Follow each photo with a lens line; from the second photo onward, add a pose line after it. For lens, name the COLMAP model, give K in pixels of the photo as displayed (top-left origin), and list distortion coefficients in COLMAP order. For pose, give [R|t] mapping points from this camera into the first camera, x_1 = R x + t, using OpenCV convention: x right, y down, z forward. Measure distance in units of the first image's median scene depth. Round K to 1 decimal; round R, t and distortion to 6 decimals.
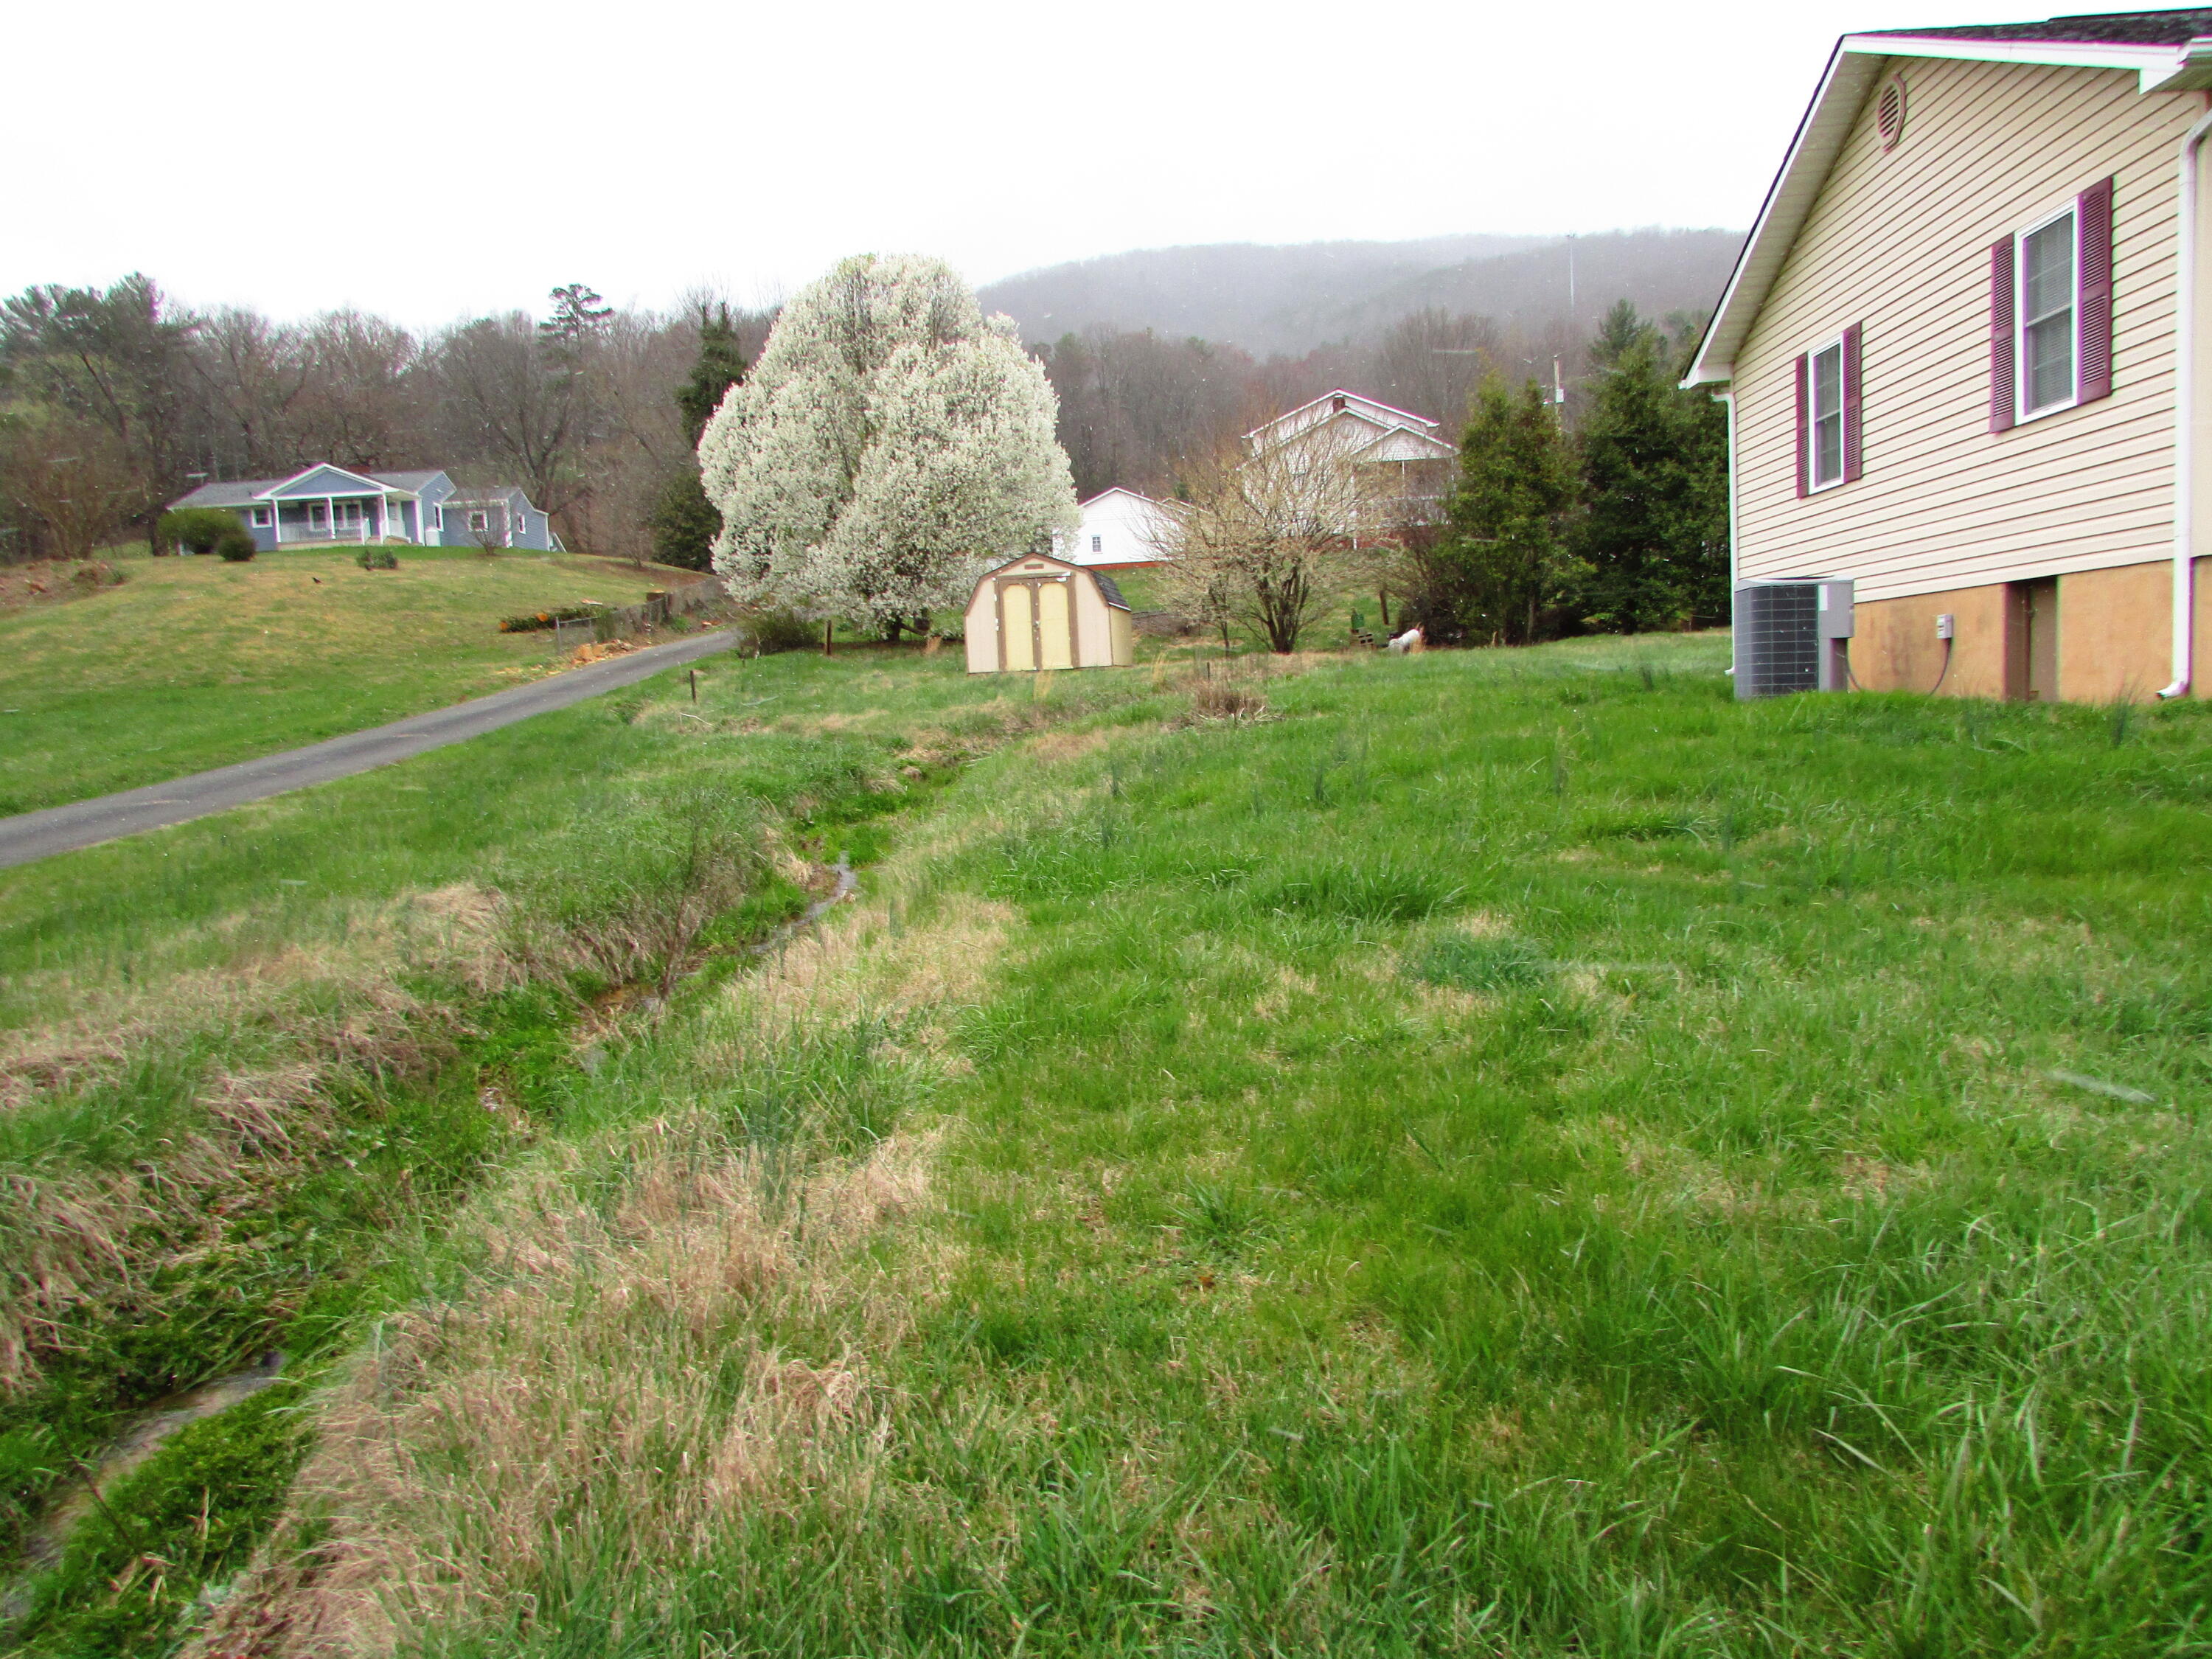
lens RADIAL K [[1578.4, 0, 1106.0], [0, 1578.4, 829.5], [0, 0, 1]] dist [-0.035471, -0.003510]
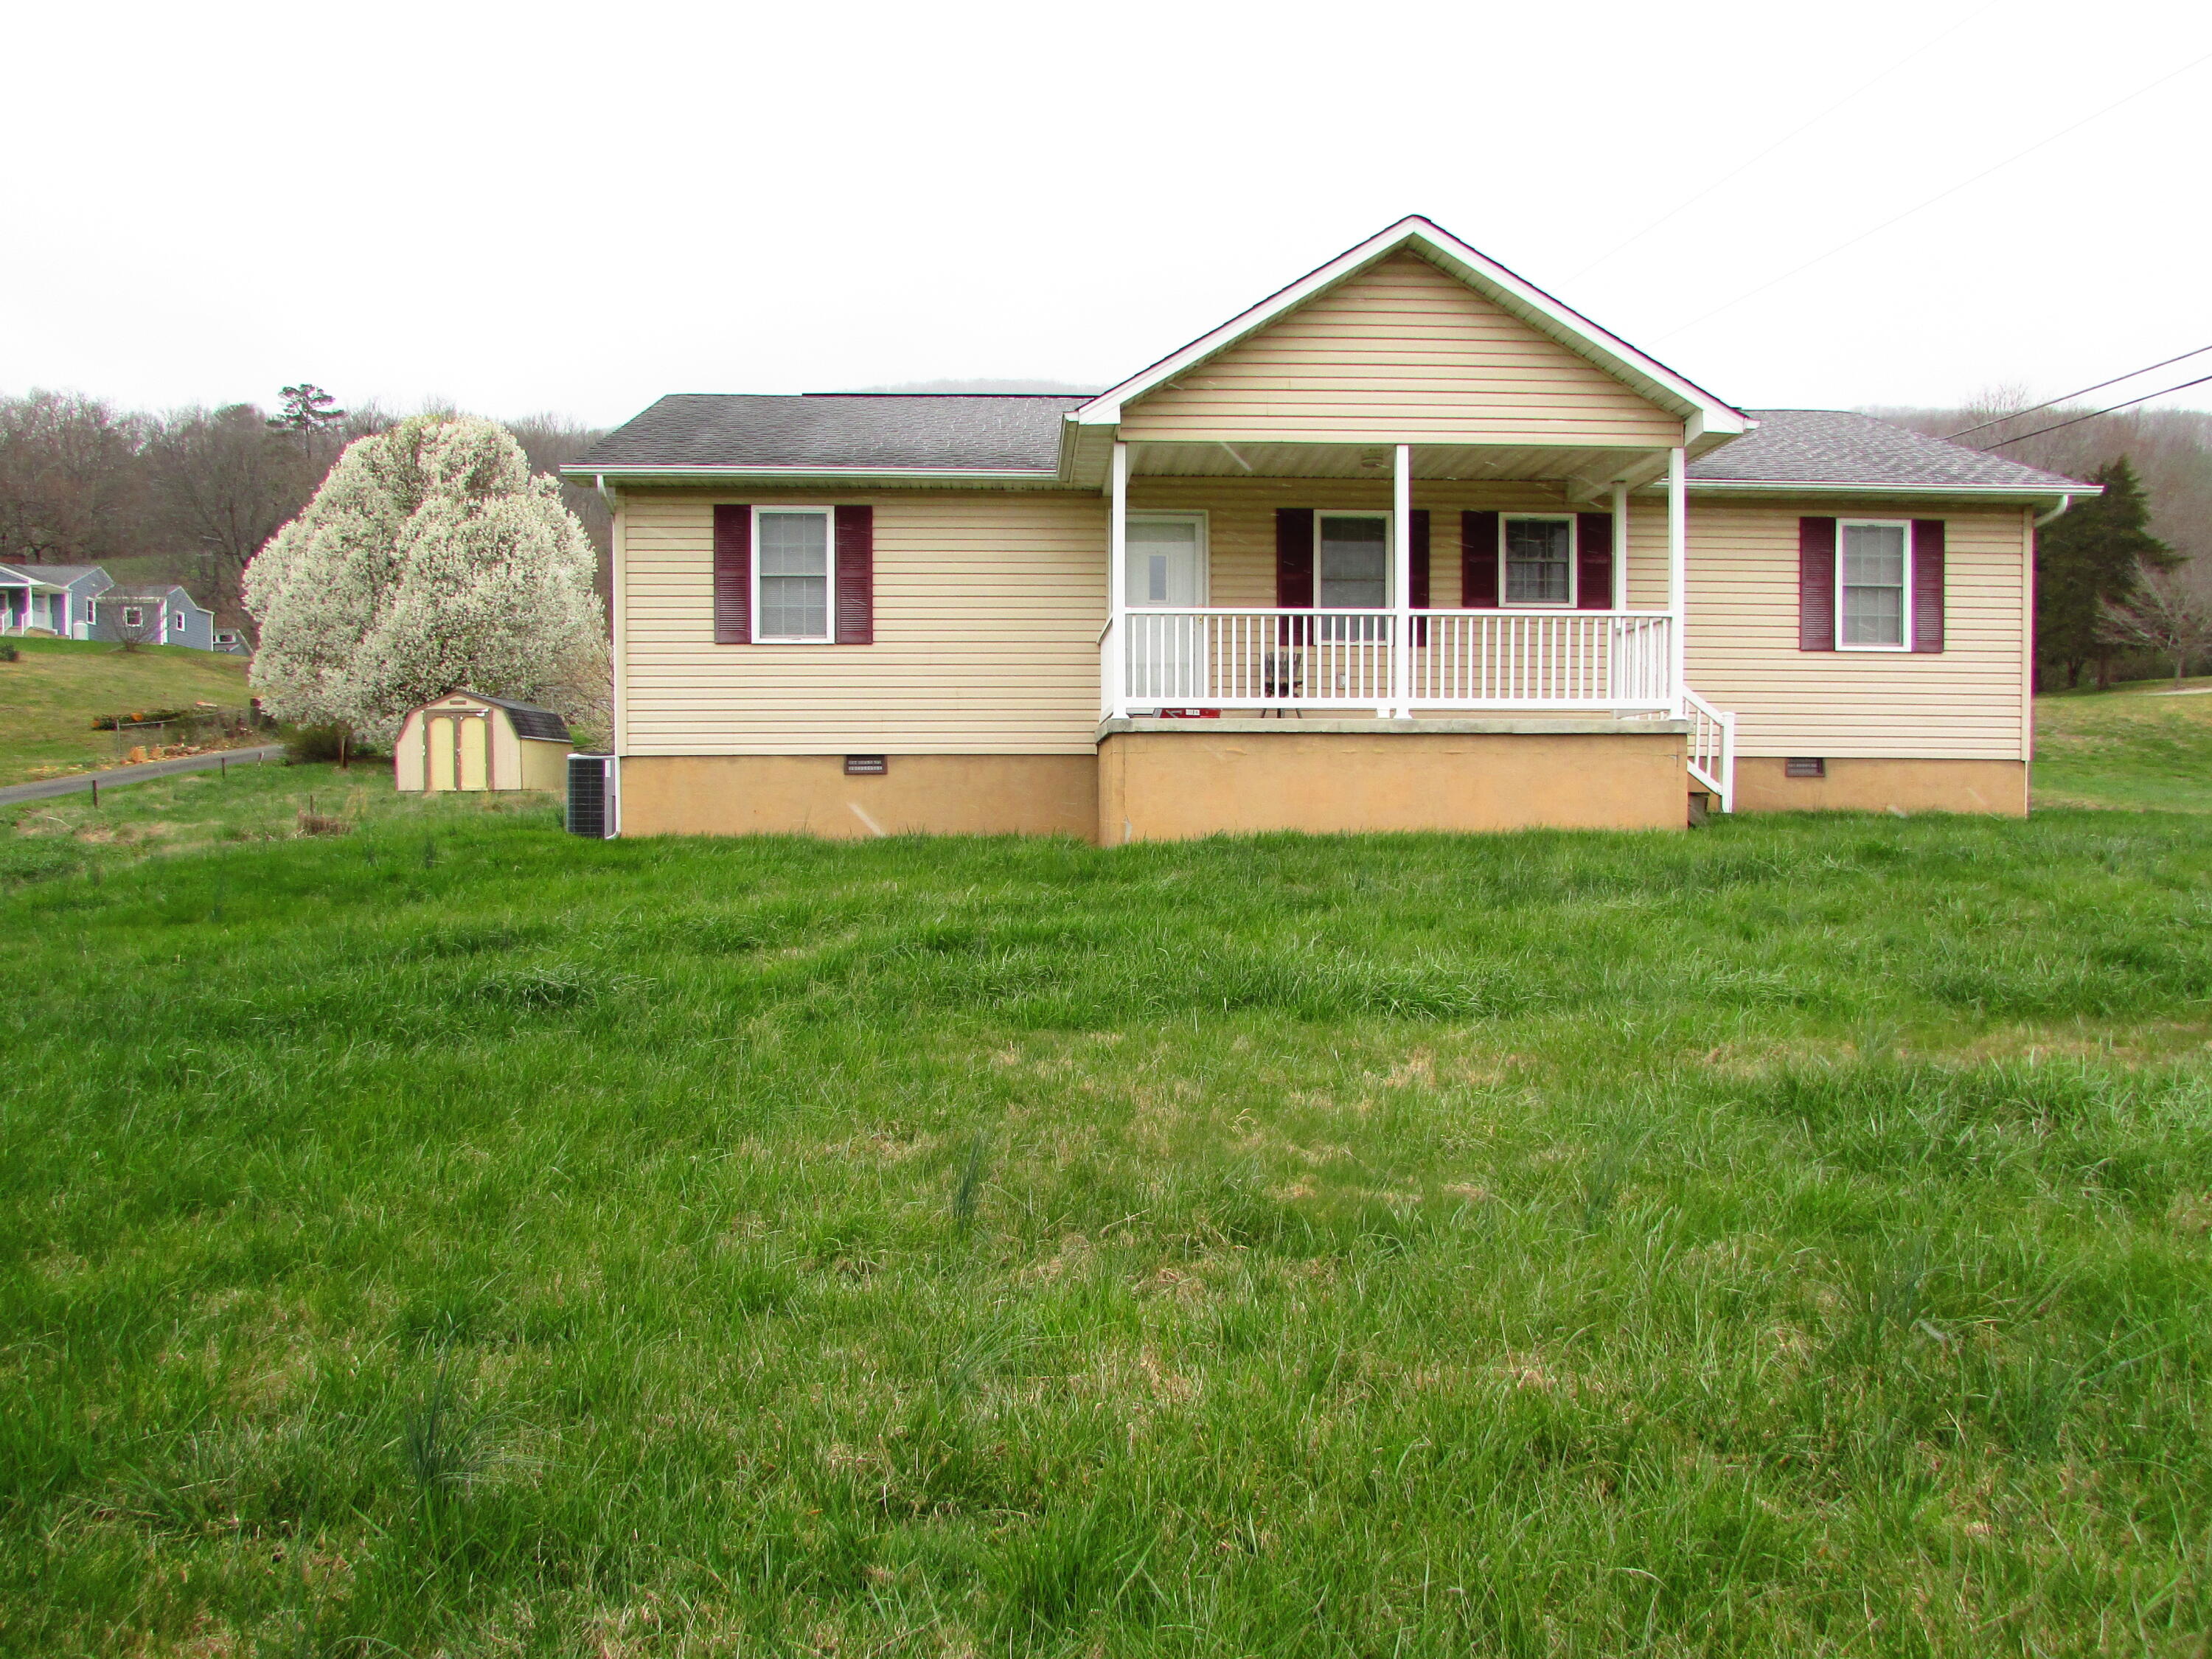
lens RADIAL K [[1584.7, 0, 1106.0], [0, 1584.7, 829.5], [0, 0, 1]] dist [-0.032739, -0.009038]
pose [[0.990641, 0.043588, 0.129344, 0.281686], [-0.033146, 0.996096, -0.081817, 0.006754], [-0.132406, 0.076764, 0.988219, -0.210572]]
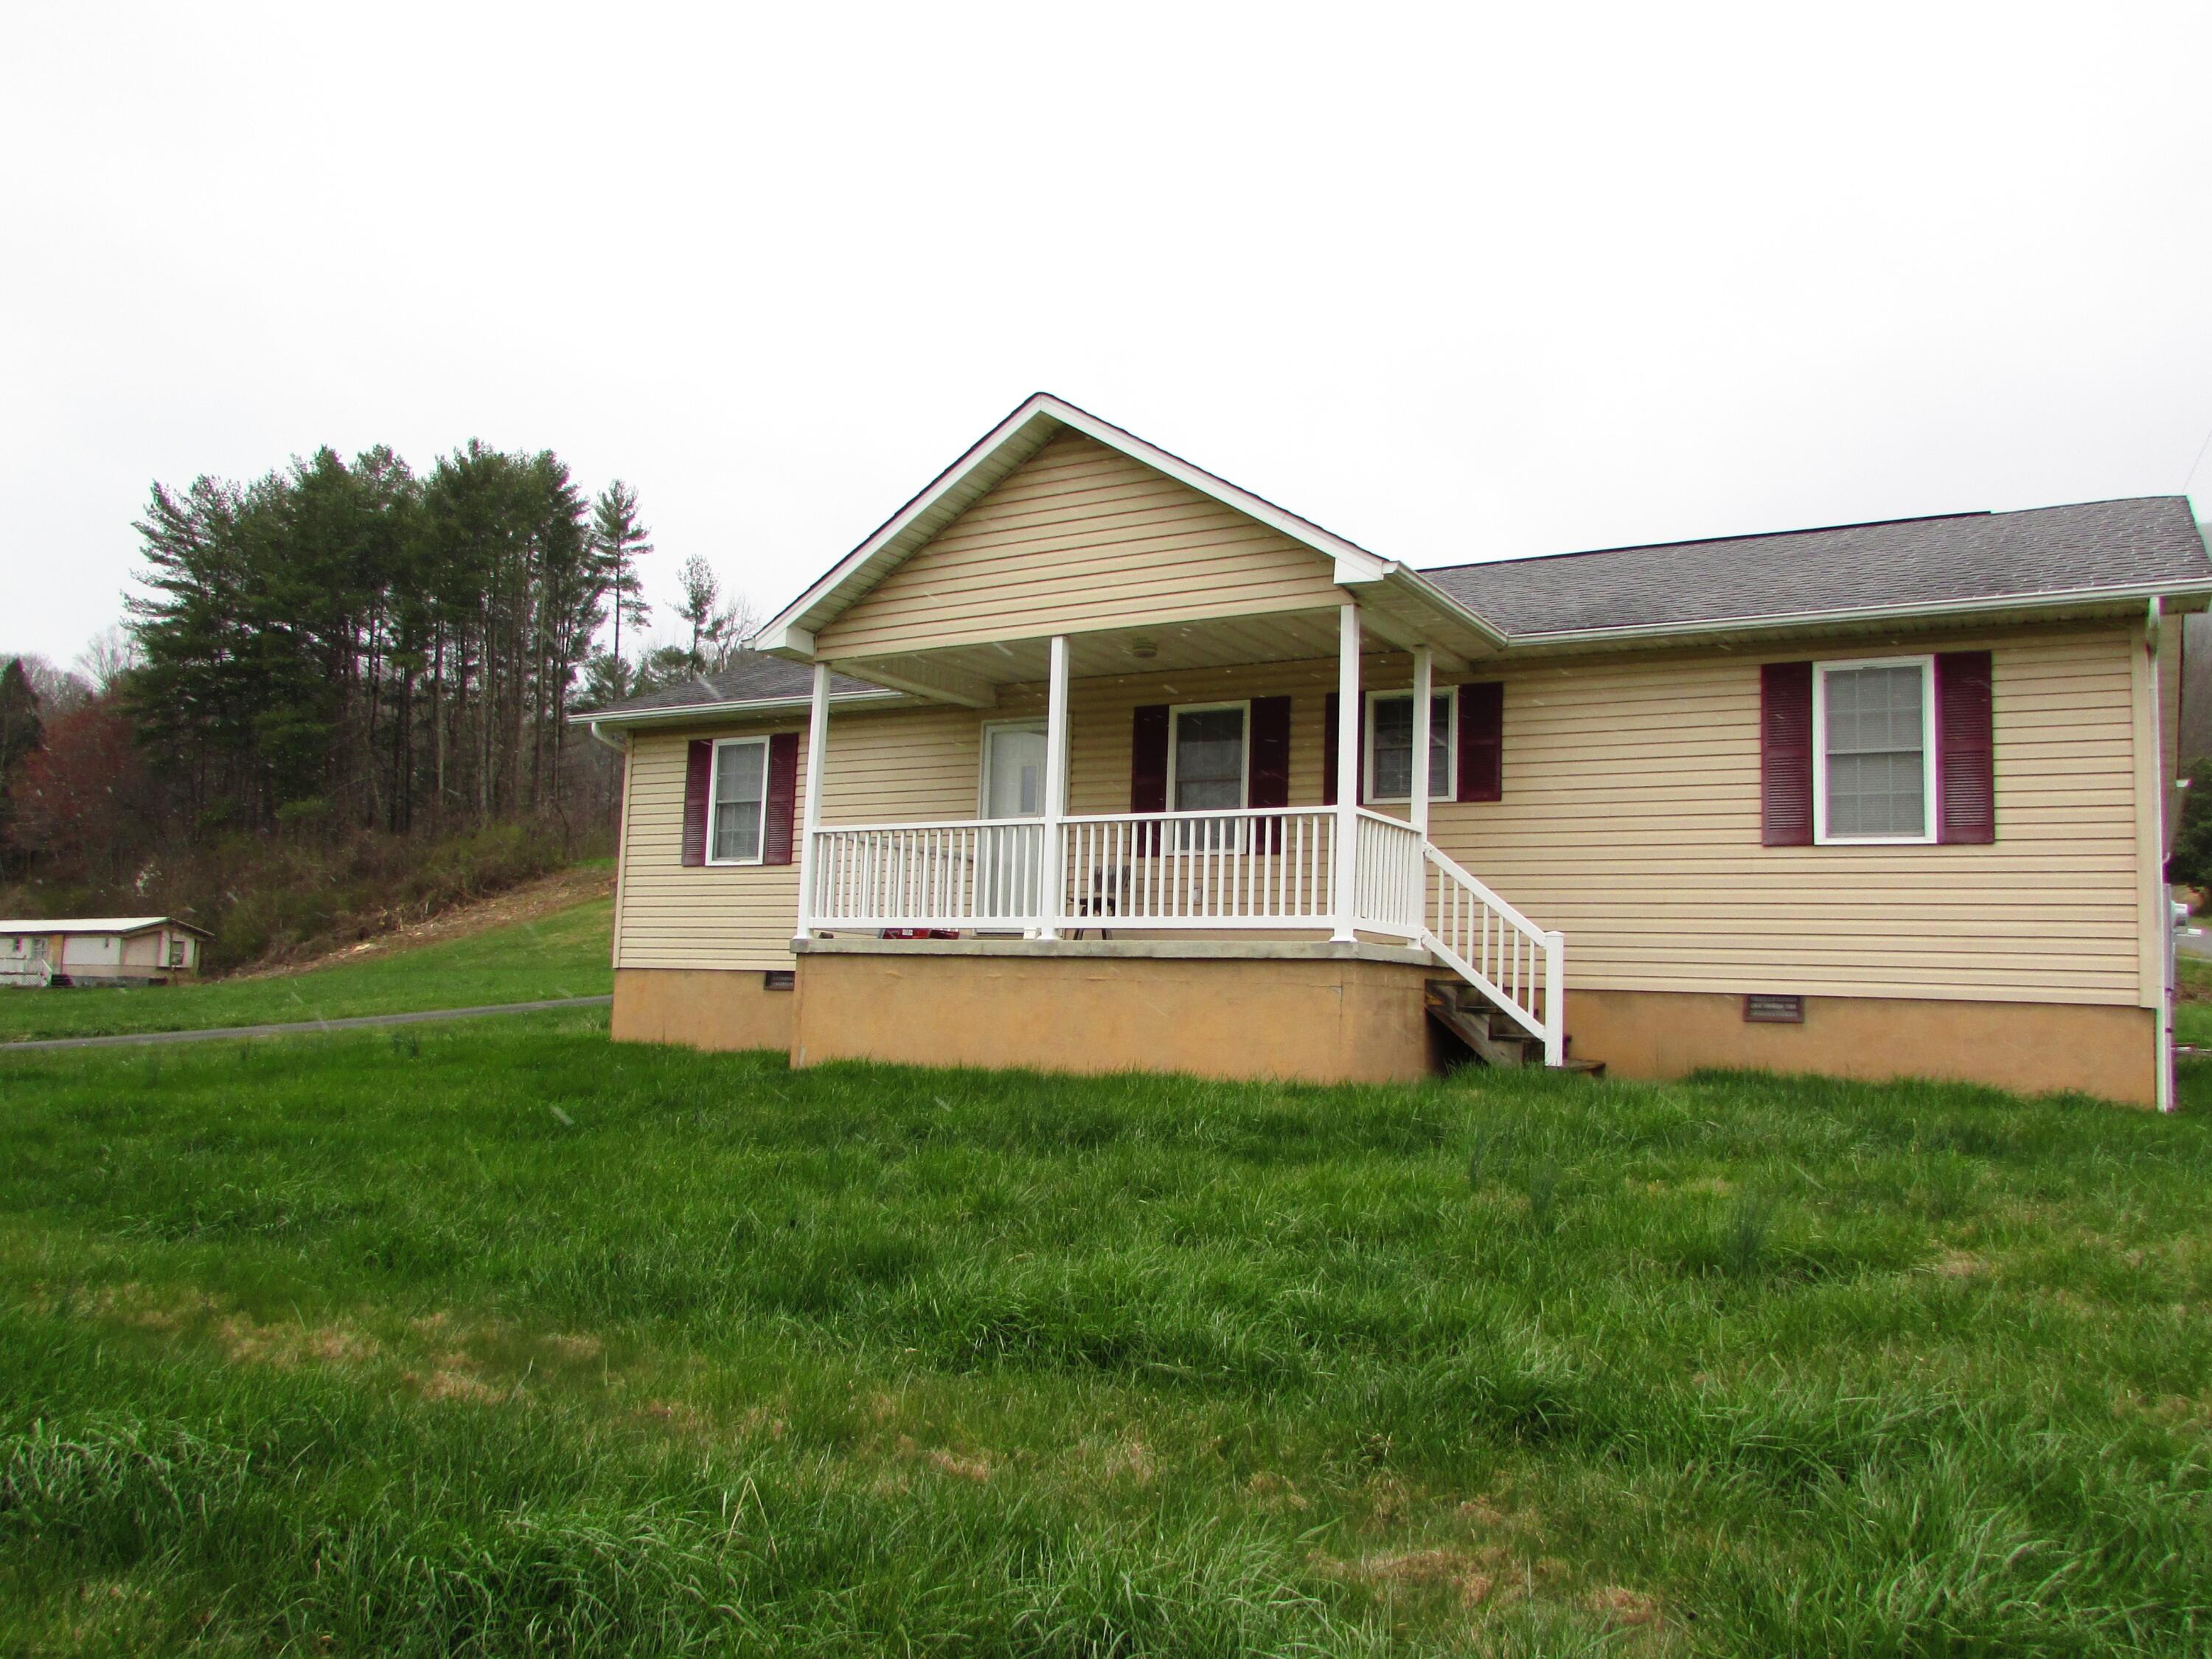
lens RADIAL K [[1675.9, 0, 1145.9], [0, 1675.9, 831.4], [0, 0, 1]] dist [-0.007942, 0.002534]
pose [[0.898162, 0.029027, -0.438706, 0.606868], [-0.113485, 0.979311, -0.167542, -0.021333], [0.424766, 0.200266, 0.882874, -0.149599]]
